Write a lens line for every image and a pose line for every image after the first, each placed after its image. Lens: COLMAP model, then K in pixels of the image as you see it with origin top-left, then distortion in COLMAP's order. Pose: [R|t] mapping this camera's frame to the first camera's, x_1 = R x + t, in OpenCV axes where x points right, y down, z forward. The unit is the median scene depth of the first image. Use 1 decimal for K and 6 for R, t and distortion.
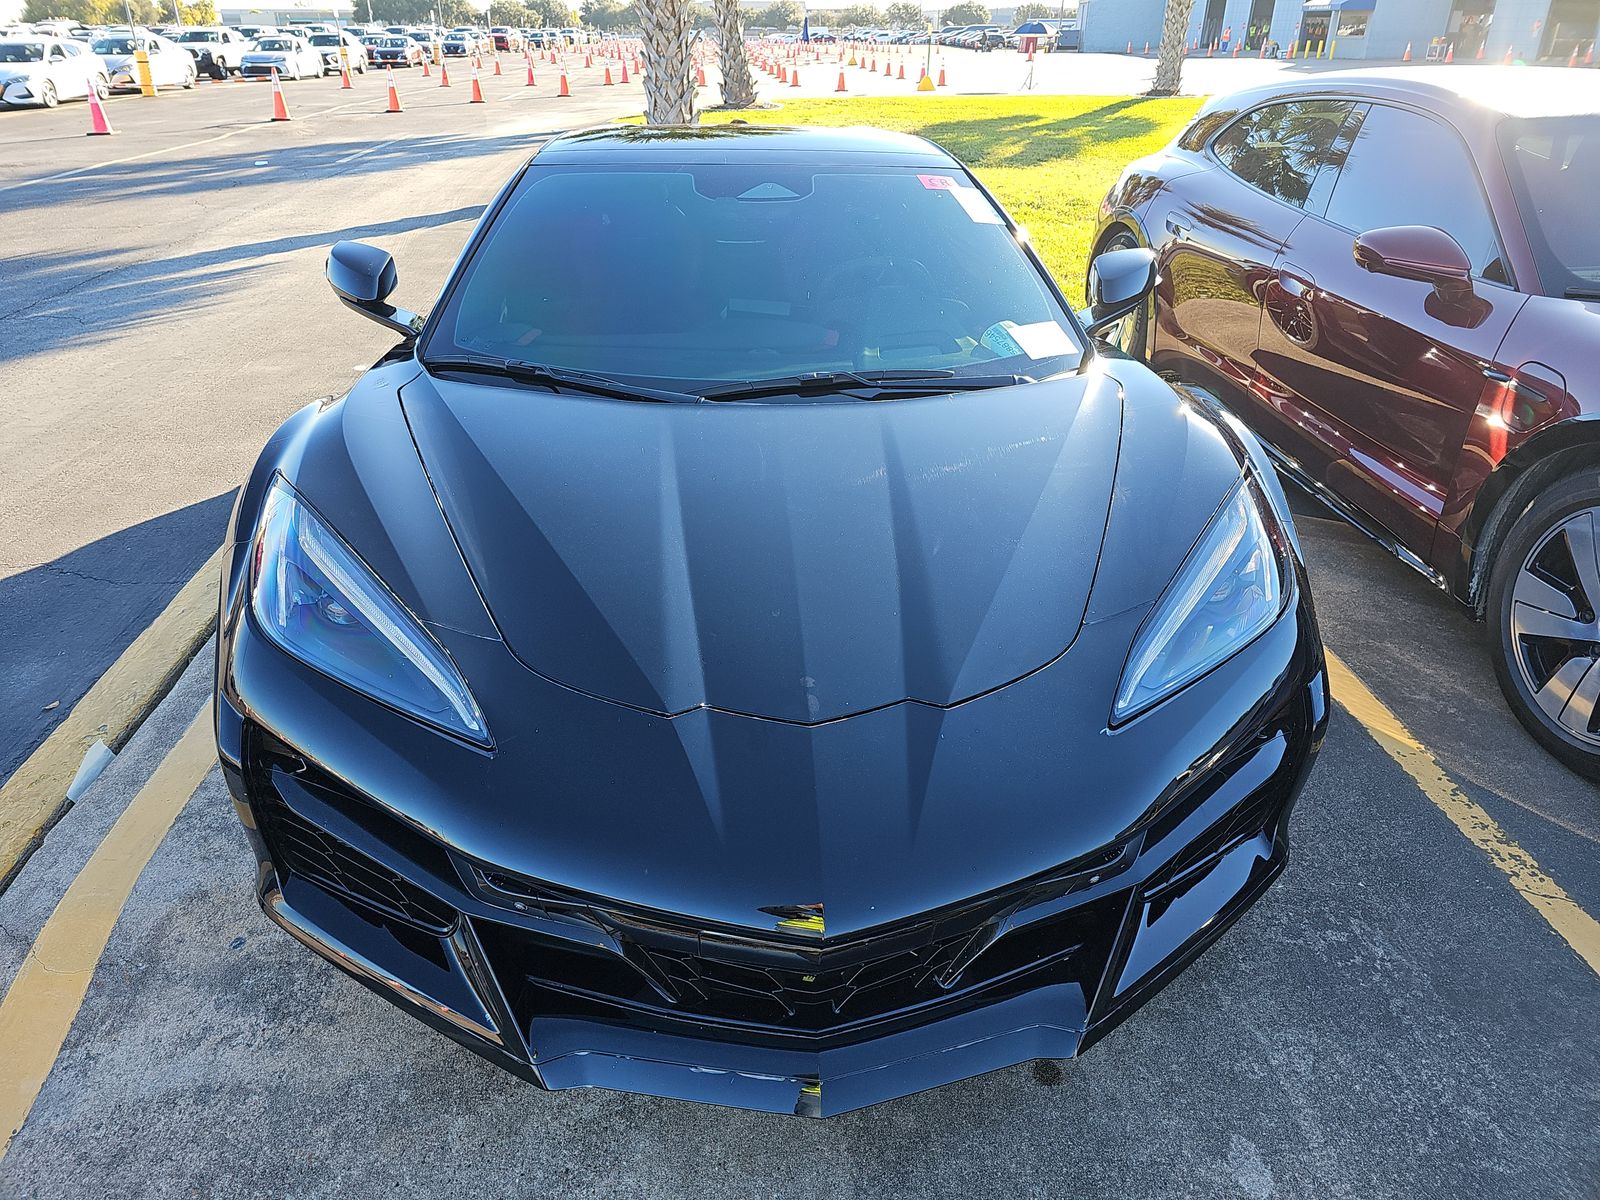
lens RADIAL K [[1070.8, 0, 793.1], [0, 1070.8, 597.3], [0, 0, 1]] dist [0.045097, -0.043647]
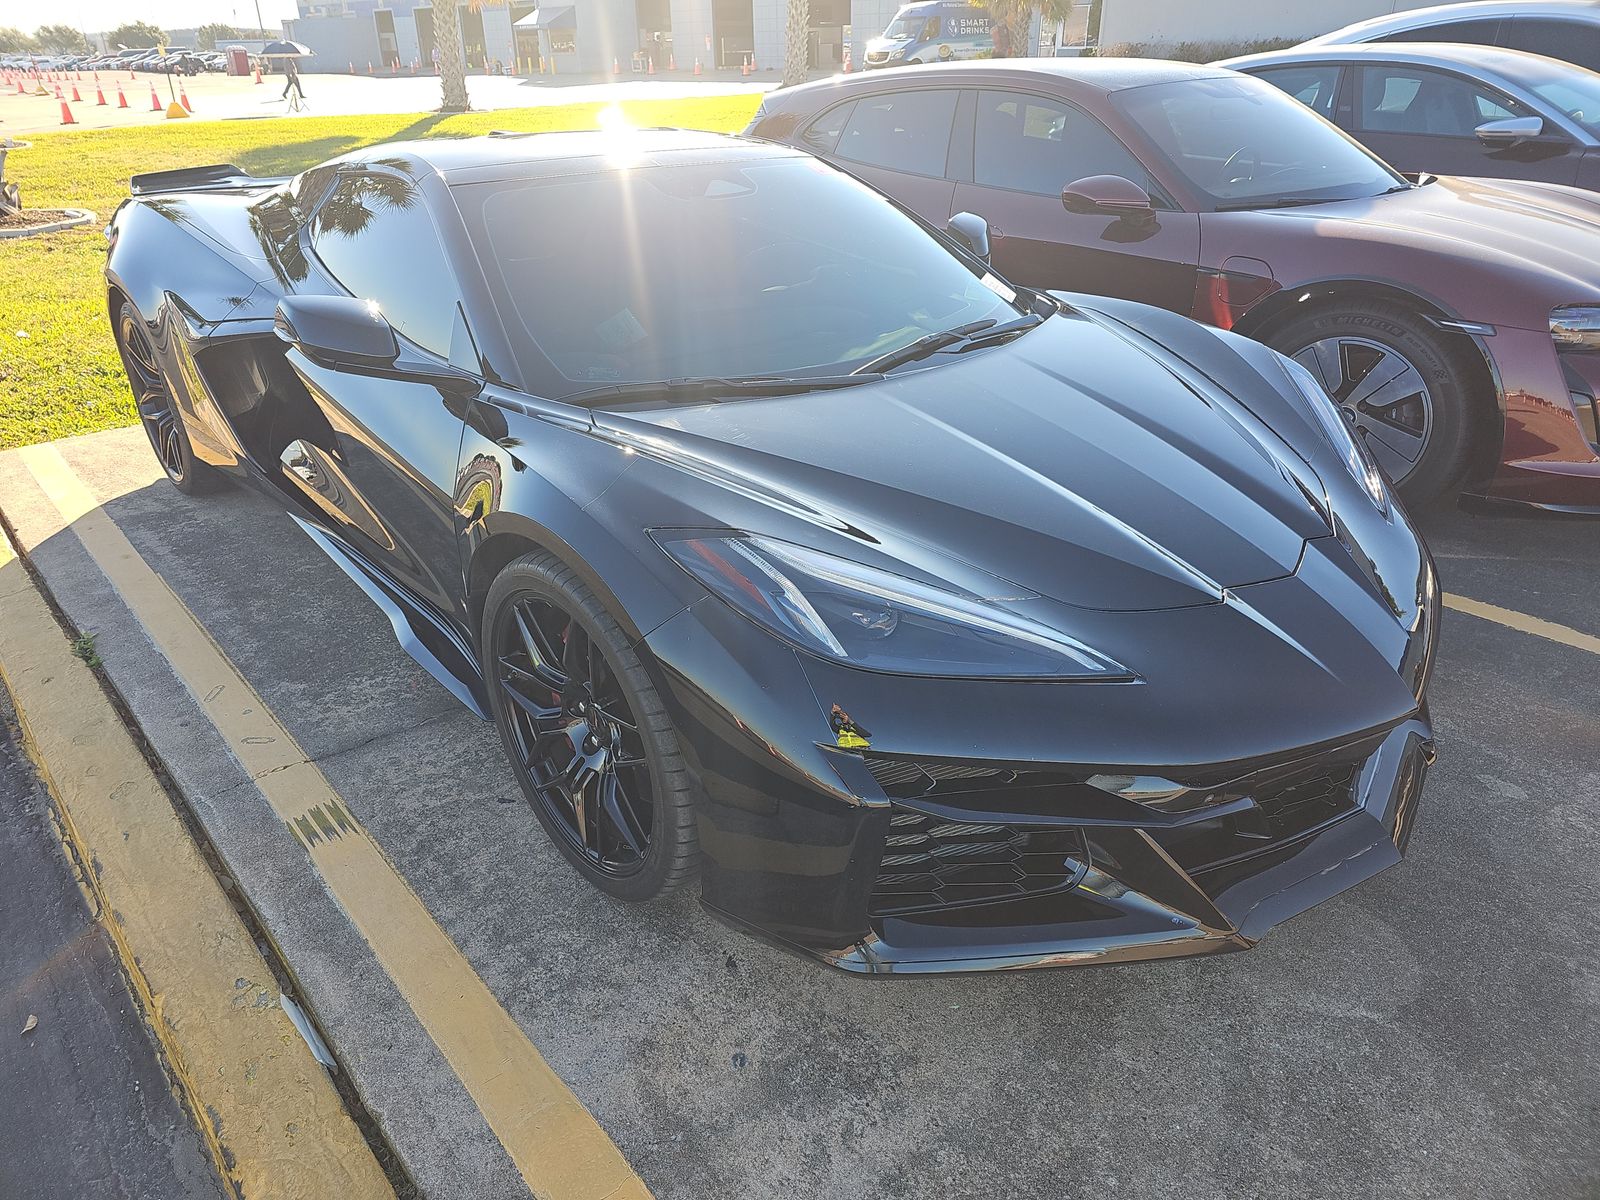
lens RADIAL K [[1070.8, 0, 795.5], [0, 1070.8, 593.6], [0, 0, 1]] dist [0.045097, -0.043647]
pose [[0.791976, -0.288897, 0.537879, -0.748408], [0.298363, 0.951743, 0.071874, -0.079124], [-0.532686, 0.103561, 0.839953, 0.183431]]
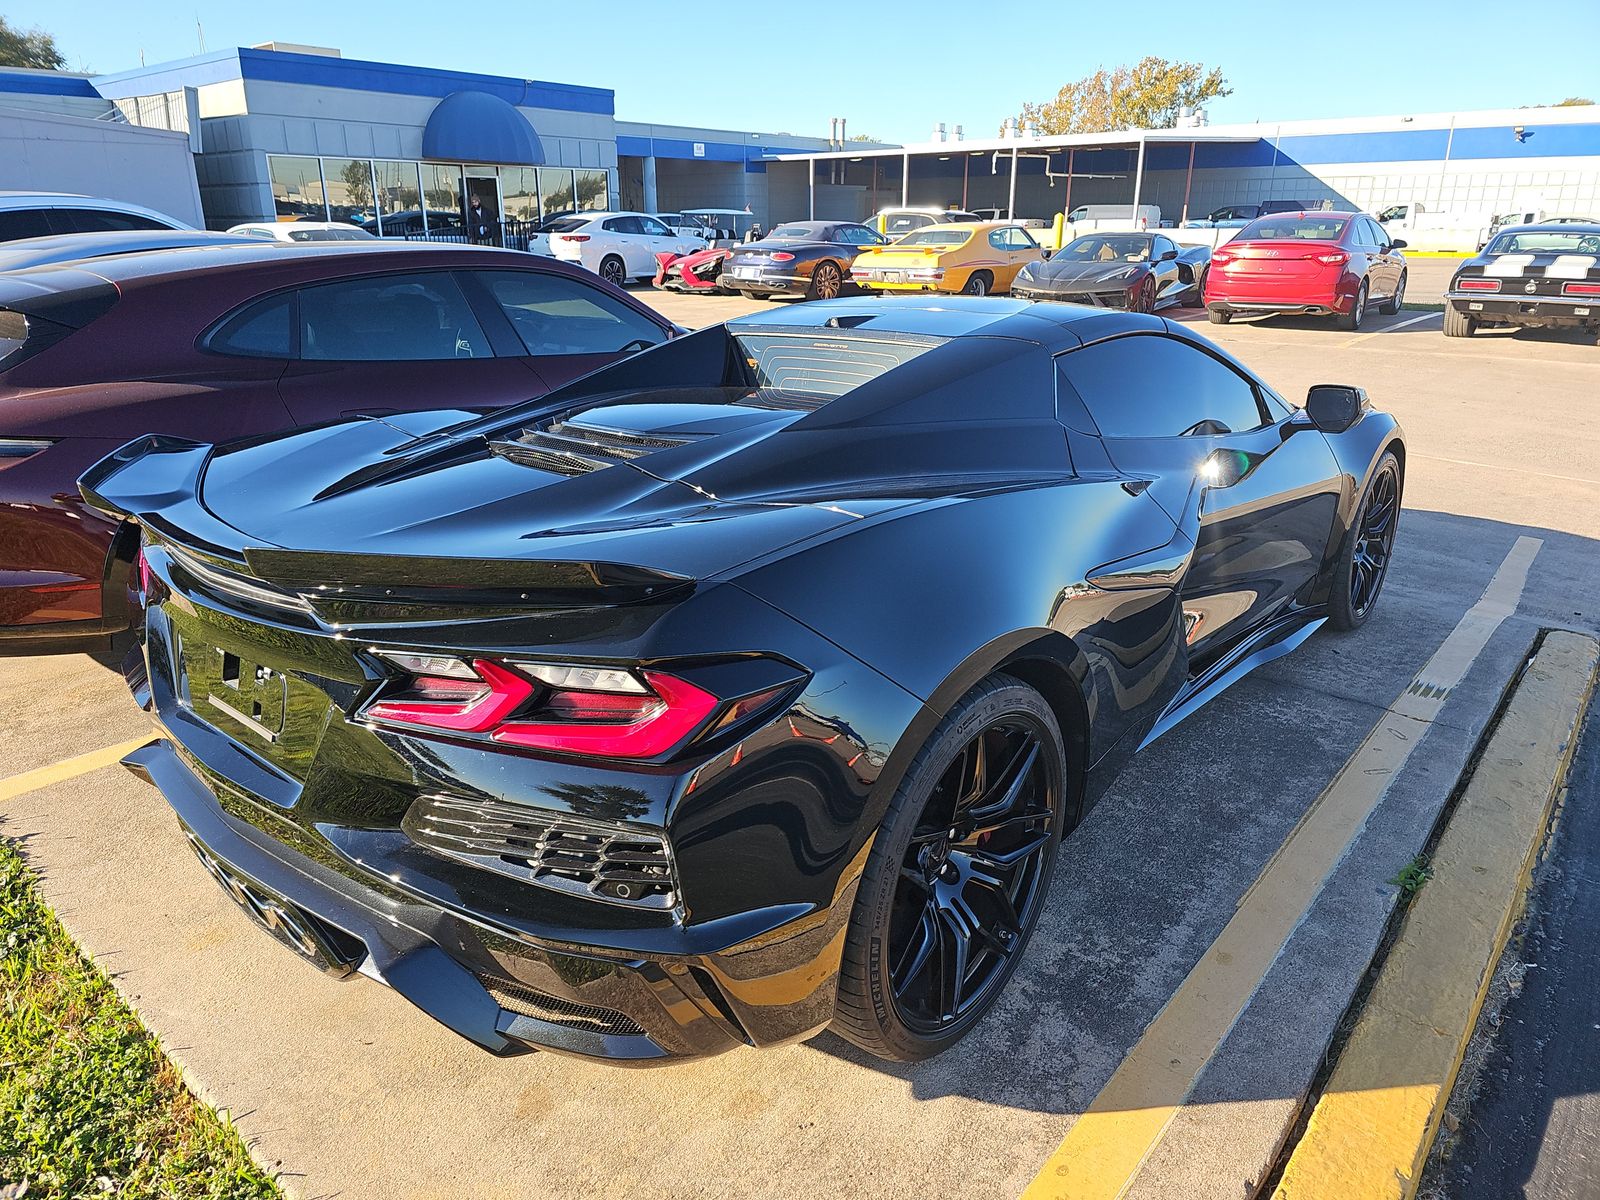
lens RADIAL K [[1070.8, 0, 762.9], [0, 1070.8, 590.4], [0, 0, 1]] dist [0.045097, -0.043647]
pose [[-0.709685, -0.226428, 0.667141, -0.937322], [0.332179, 0.727537, 0.600289, -1.239403], [-0.621292, 0.647626, -0.441108, 2.370338]]
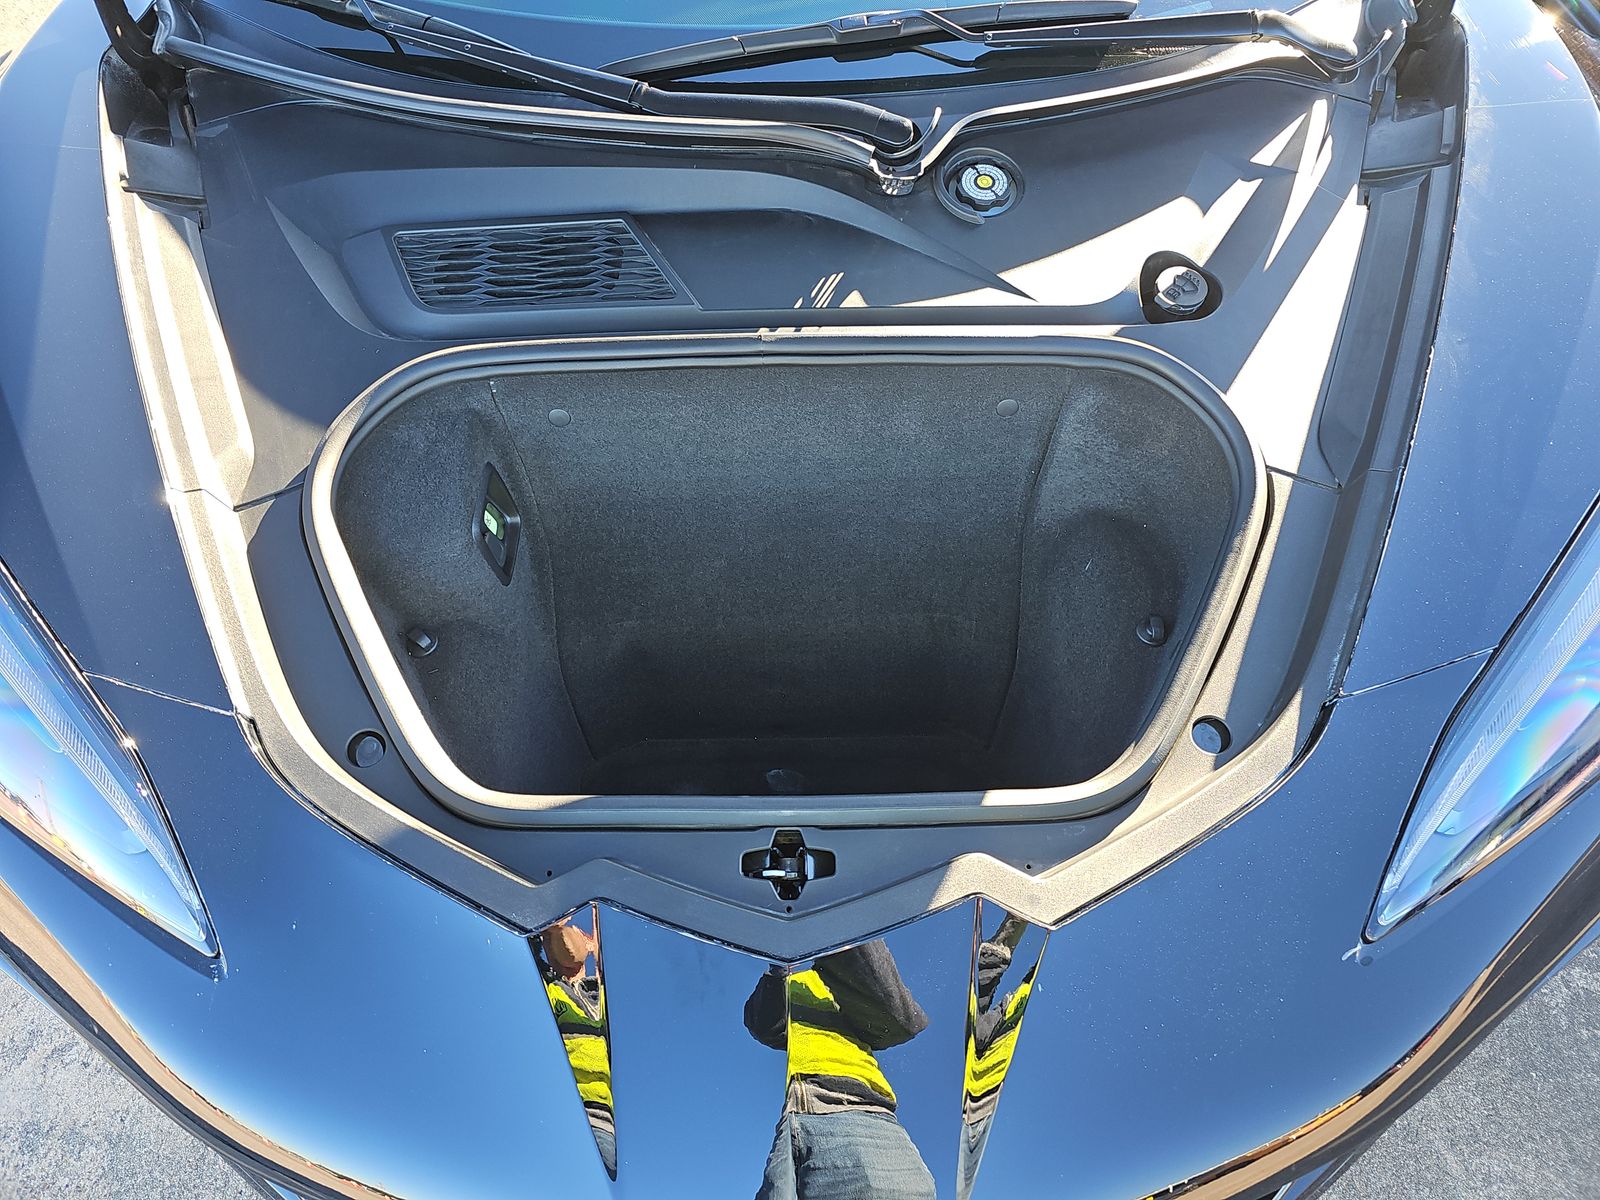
lens RADIAL K [[1070.8, 0, 803.0], [0, 1070.8, 597.6], [0, 0, 1]] dist [0.045097, -0.043647]
pose [[0.997170, 0.039414, -0.064017, 0.034500], [-0.007281, 0.898178, 0.439572, -0.184844], [0.074823, -0.437862, 0.895923, 0.404492]]
